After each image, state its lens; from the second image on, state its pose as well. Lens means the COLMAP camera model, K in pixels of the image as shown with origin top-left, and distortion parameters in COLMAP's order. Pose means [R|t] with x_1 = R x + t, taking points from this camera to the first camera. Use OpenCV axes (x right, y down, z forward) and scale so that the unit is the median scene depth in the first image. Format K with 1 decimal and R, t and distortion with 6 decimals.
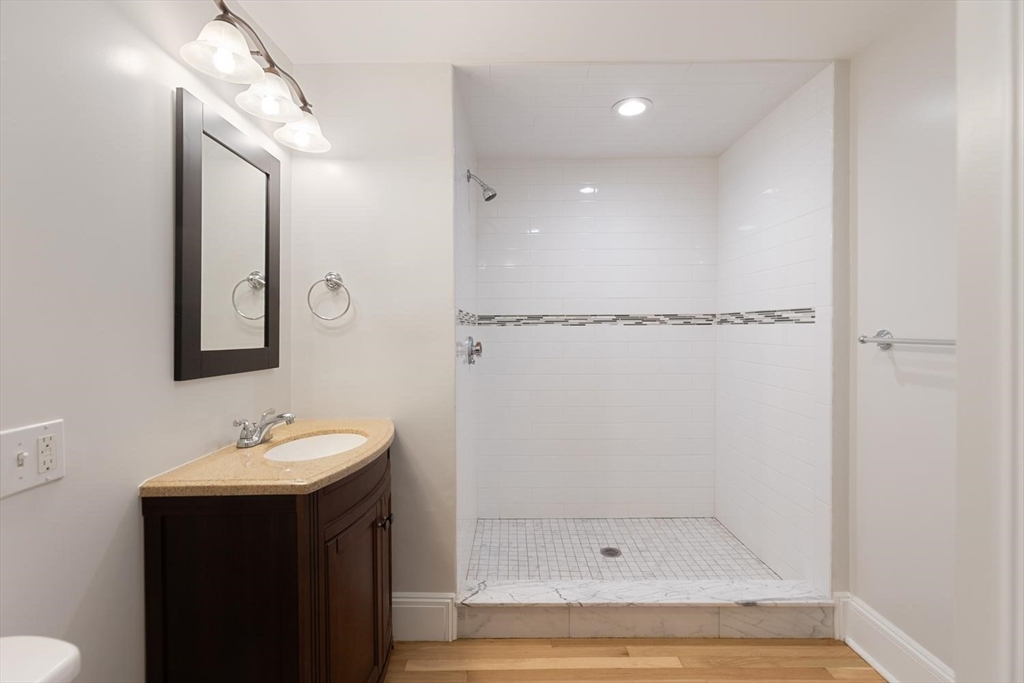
lens RADIAL K [[462.1, 0, 513.0], [0, 462.1, 332.8], [0, 0, 1]] dist [0.012134, -0.002522]
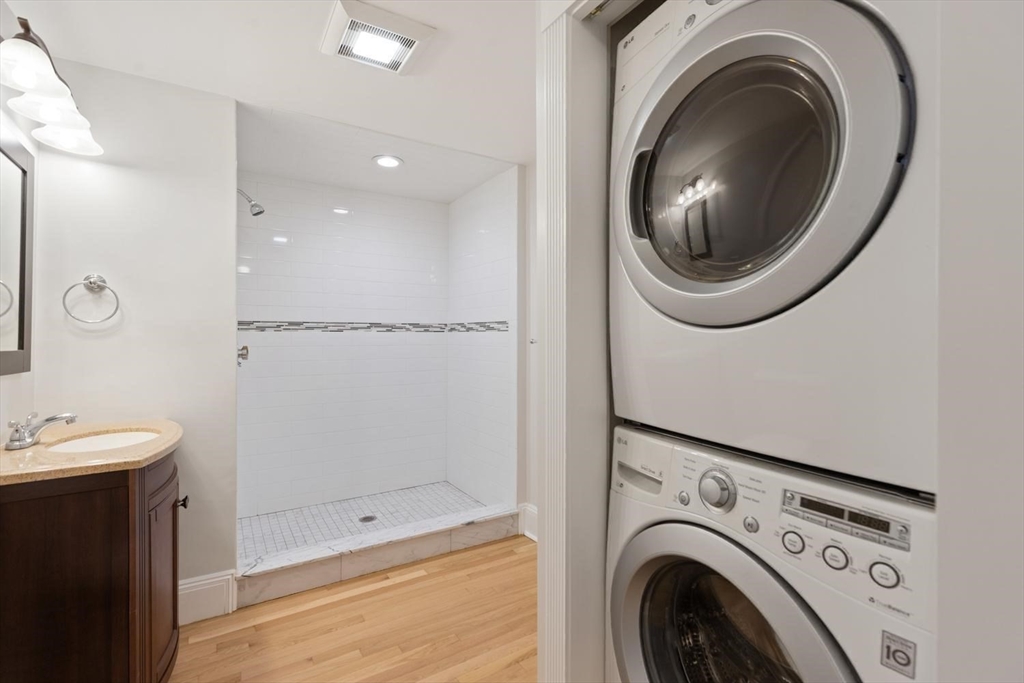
lens RADIAL K [[462.1, 0, 511.4], [0, 462.1, 339.9], [0, 0, 1]] dist [0.012134, -0.002522]
pose [[0.846739, 0.000025, 0.532009, -0.154313], [0.001392, 0.999996, -0.002262, 0.011611], [-0.532007, 0.002656, 0.846736, -0.300347]]
